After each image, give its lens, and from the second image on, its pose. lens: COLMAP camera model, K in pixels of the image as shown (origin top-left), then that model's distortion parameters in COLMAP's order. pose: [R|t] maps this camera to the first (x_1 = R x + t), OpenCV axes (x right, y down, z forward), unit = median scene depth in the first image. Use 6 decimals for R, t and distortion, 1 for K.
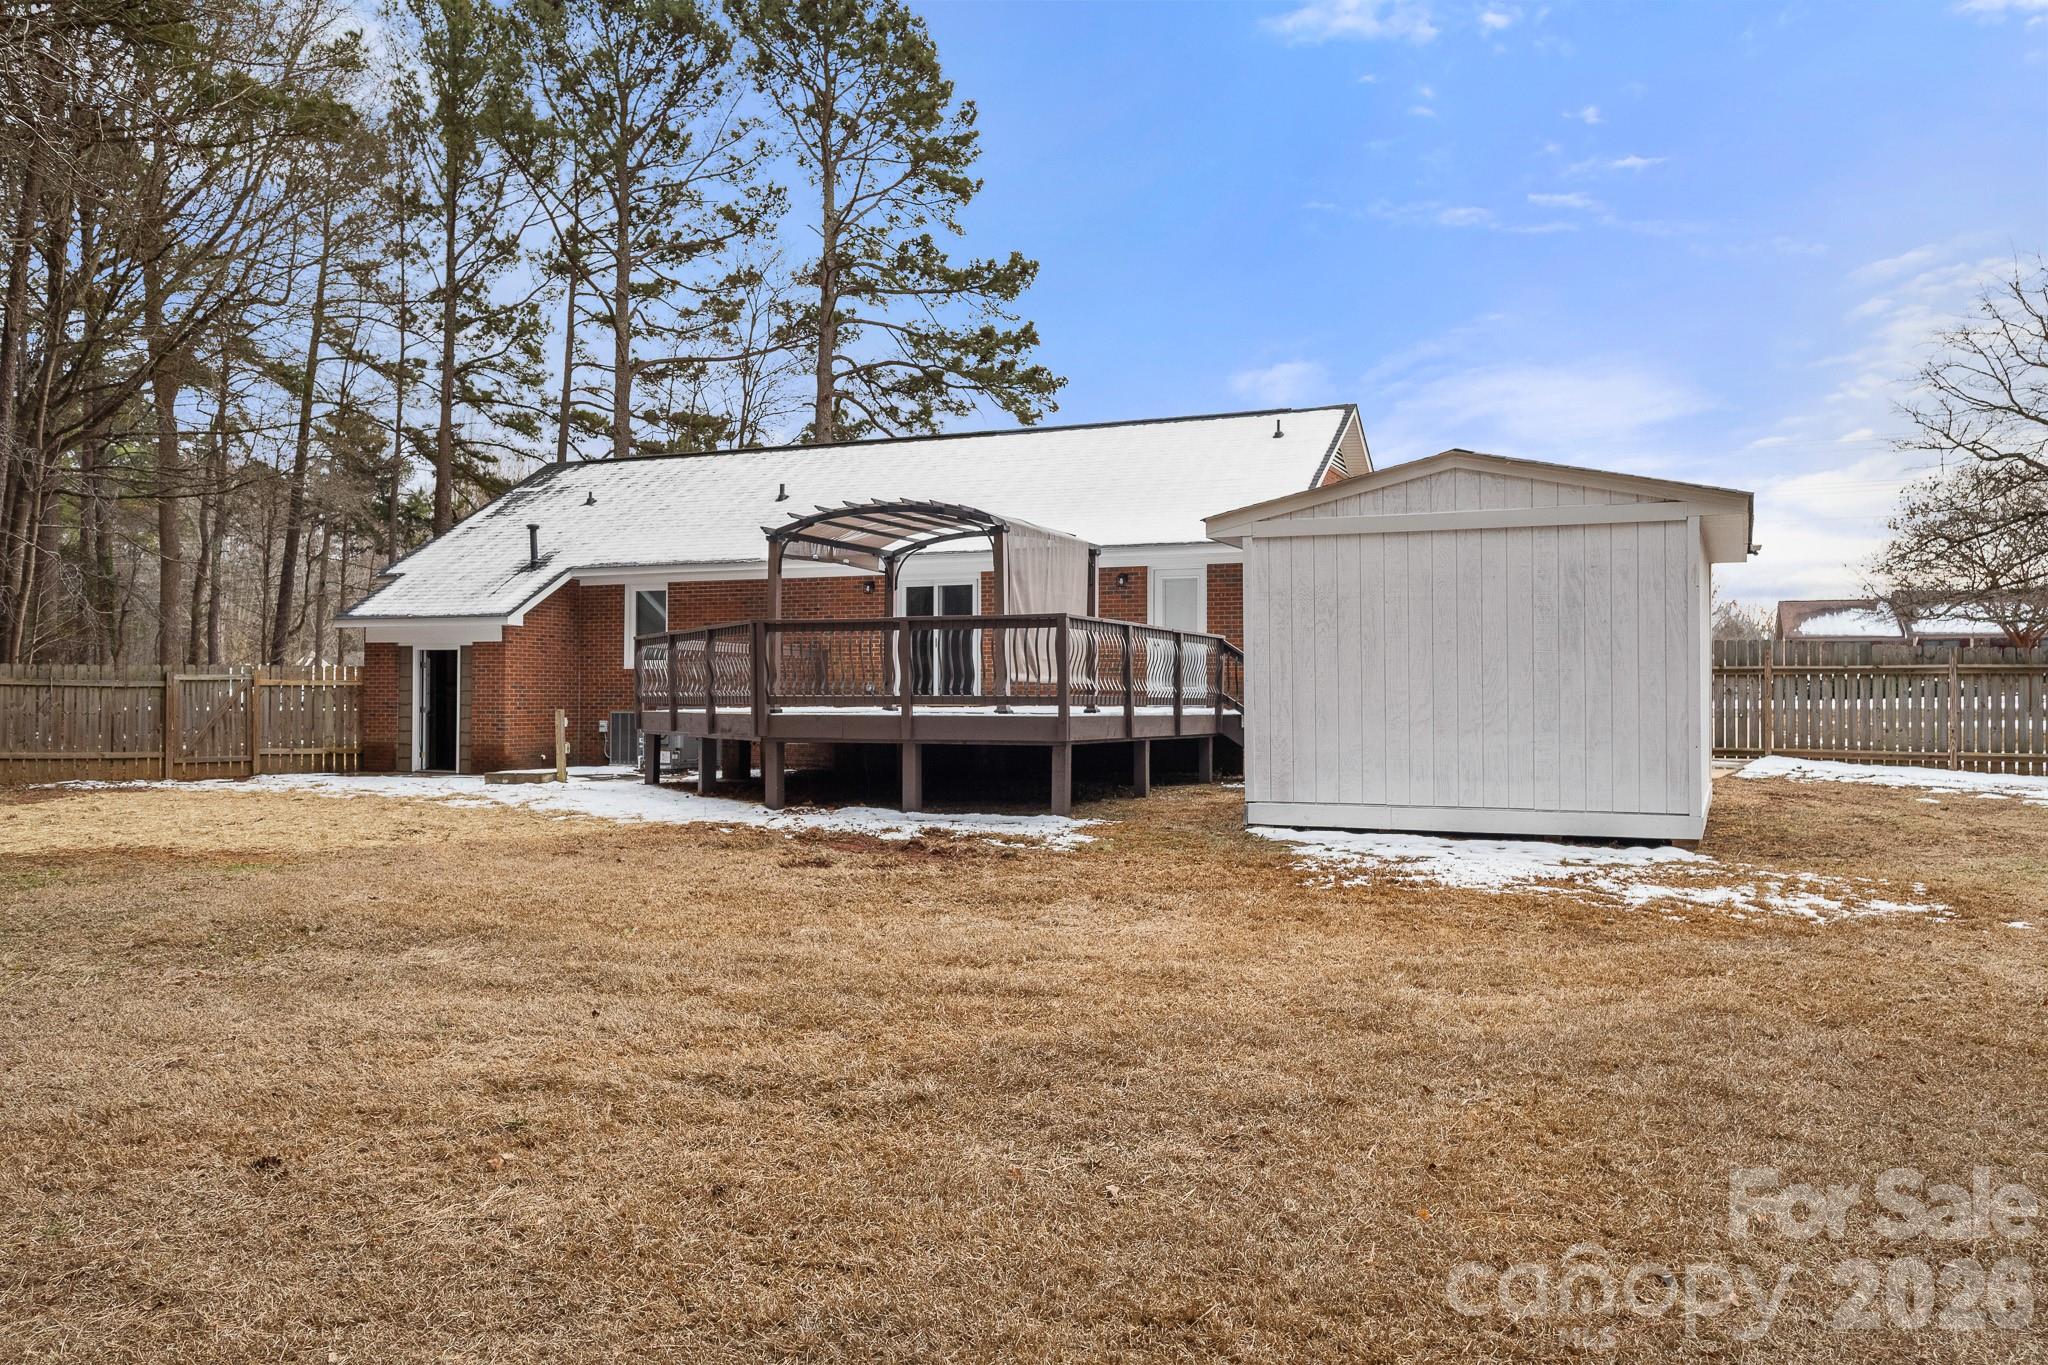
lens RADIAL K [[1577.9, 0, 1037.5], [0, 1577.9, 673.8], [0, 0, 1]] dist [0.007009, 0.004050]
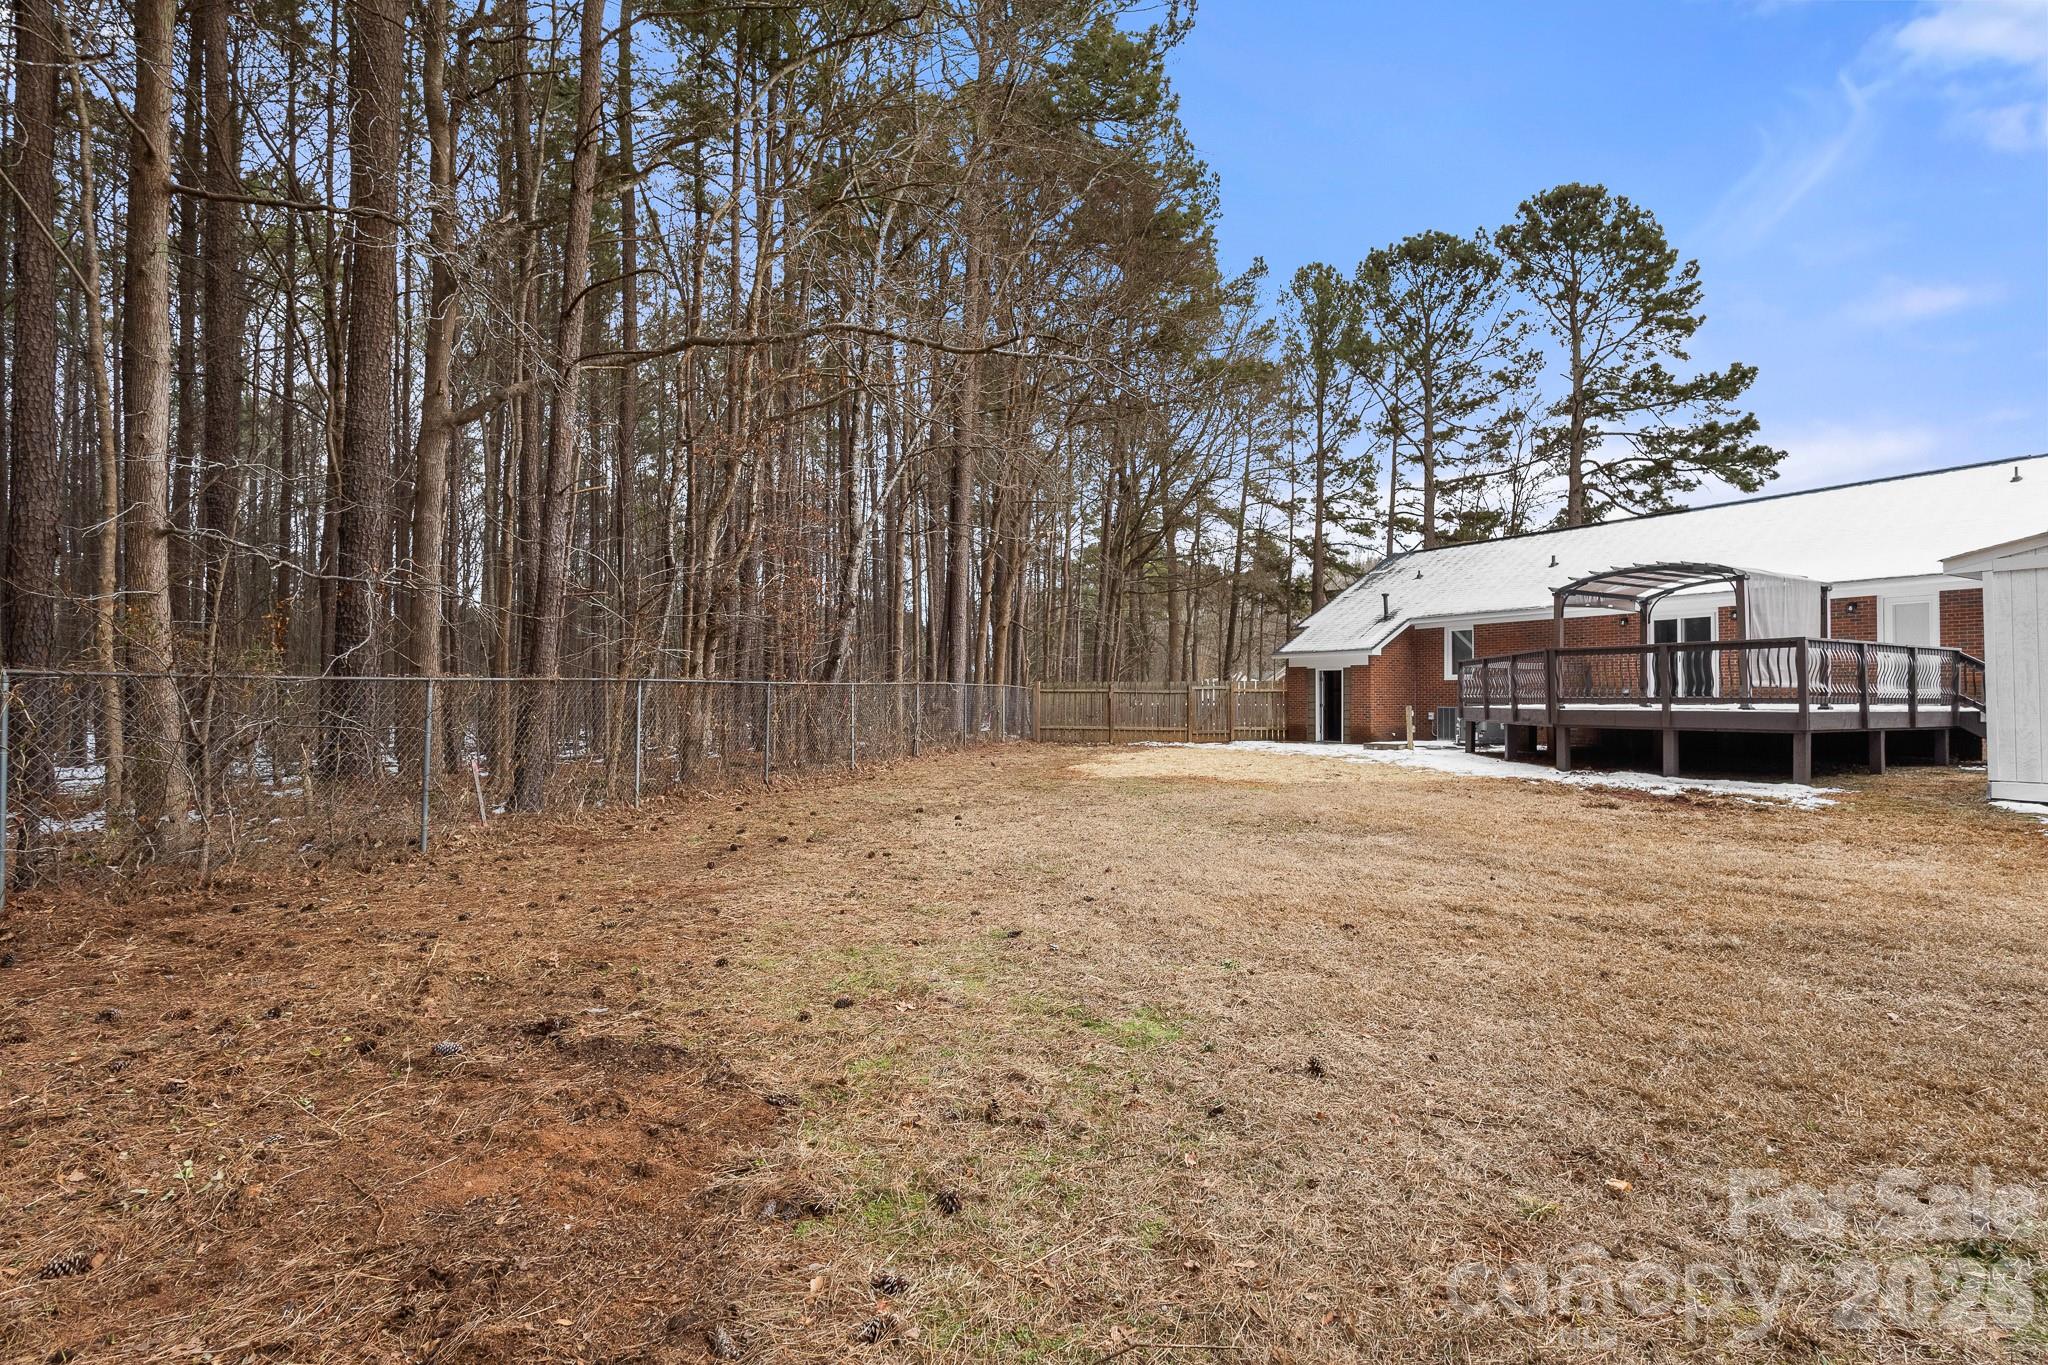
lens RADIAL K [[978.8, 0, 1015.7], [0, 978.8, 678.9], [0, 0, 1]] dist [-0.010425, 0.001115]
pose [[0.796119, -0.013235, -0.604995, -0.009899], [0.010865, 0.999912, -0.007577, -0.001652], [0.605042, -0.000541, 0.796193, -0.049500]]
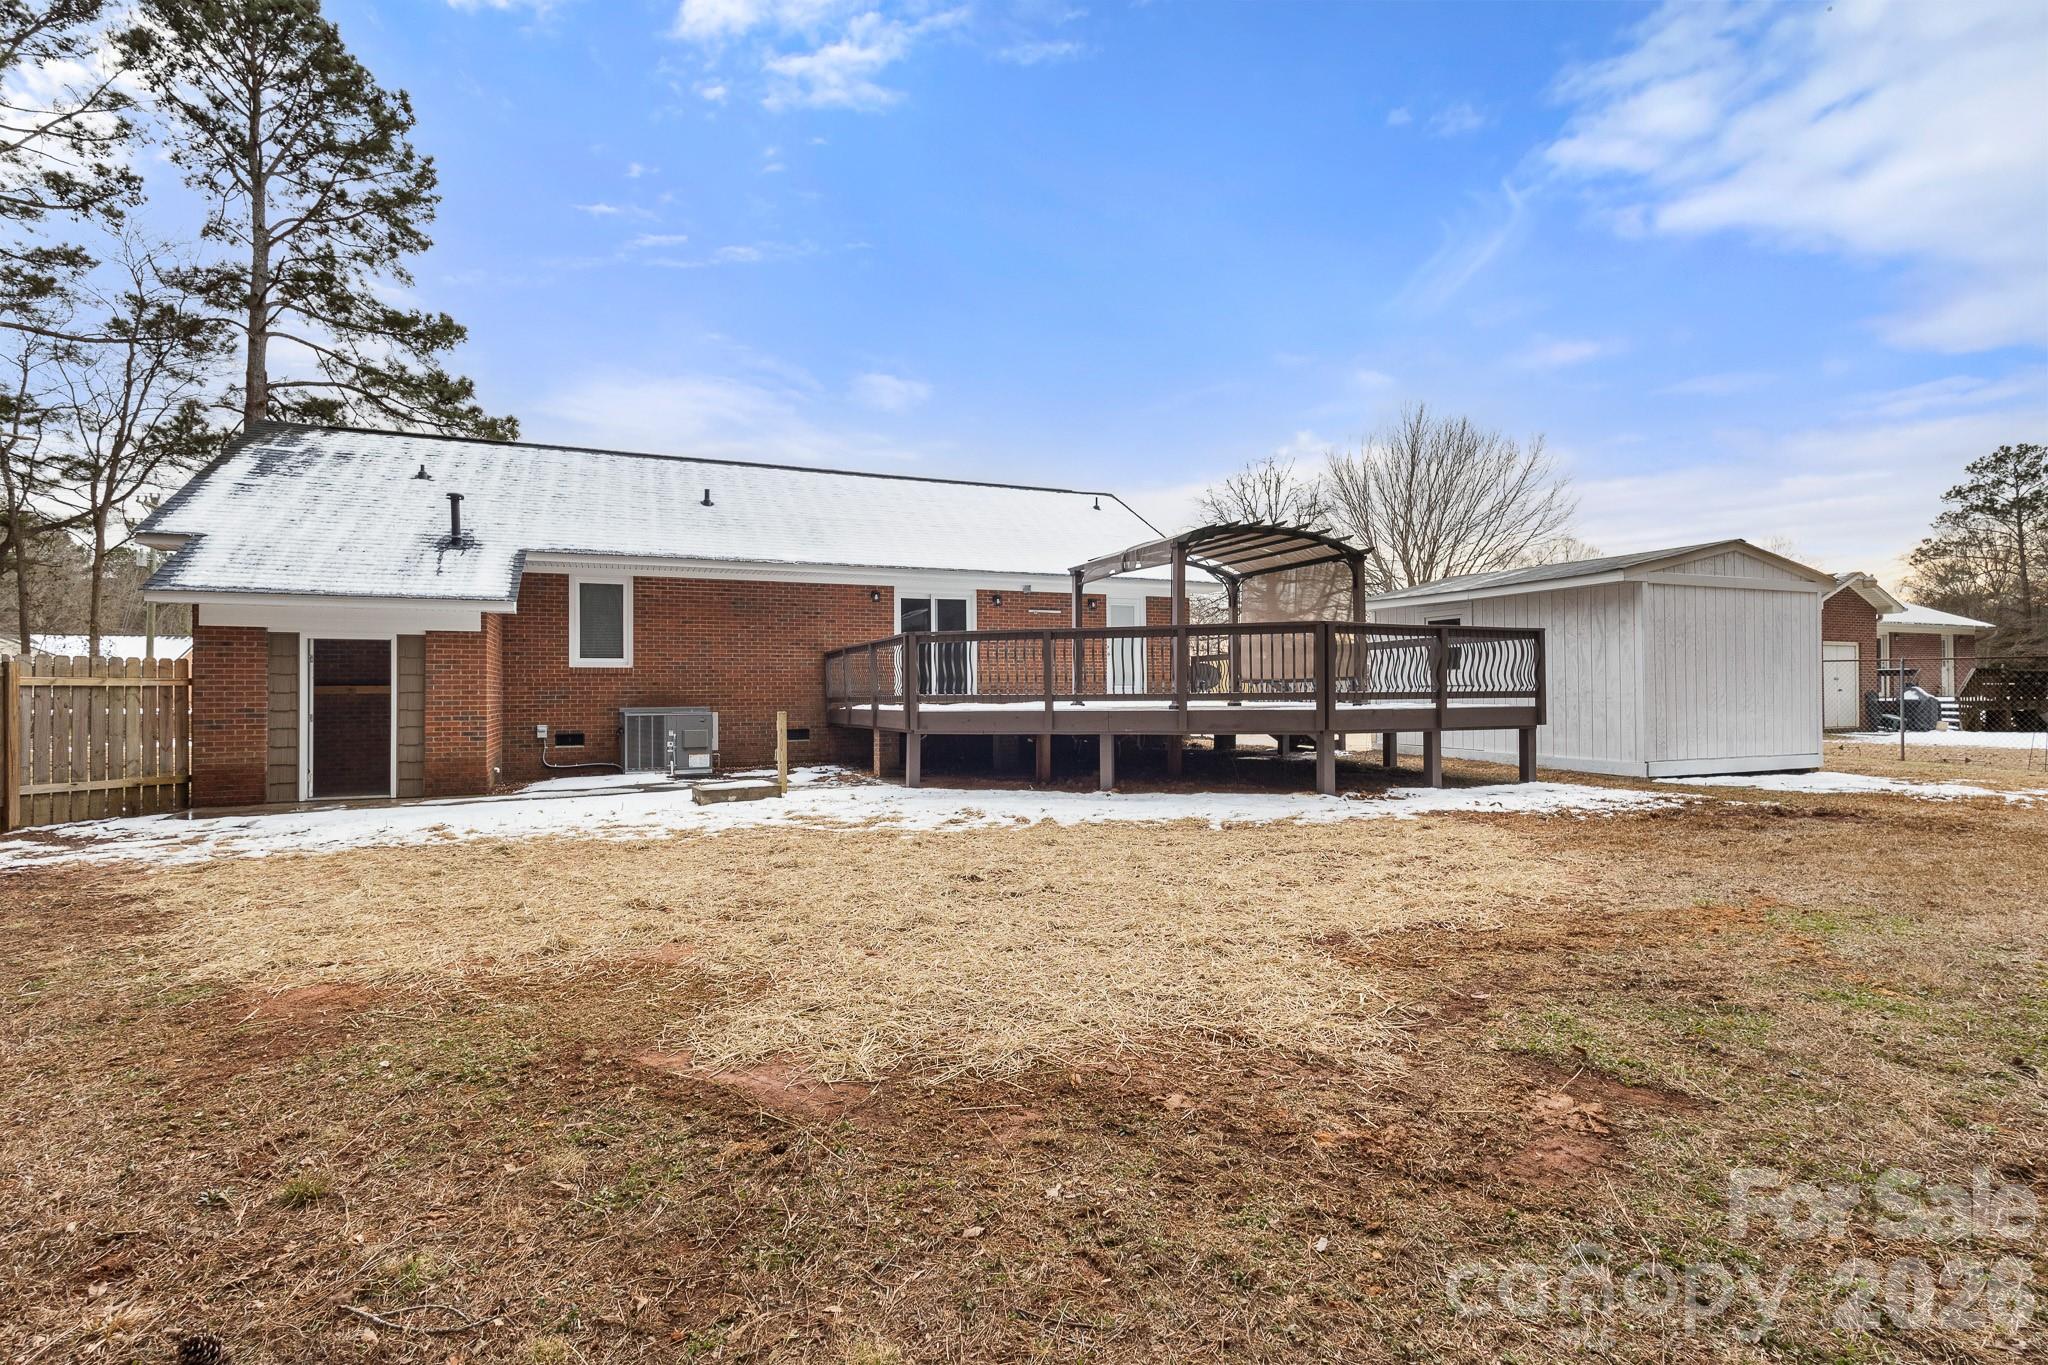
lens RADIAL K [[954.9, 0, 1040.5], [0, 954.9, 679.9], [0, 0, 1]] dist [0.002630, -0.000093]
pose [[0.684032, 0.004313, 0.729440, -0.489459], [-0.003605, 0.999990, -0.002532, 0.004435], [-0.729443, -0.000897, 0.684041, 0.440048]]
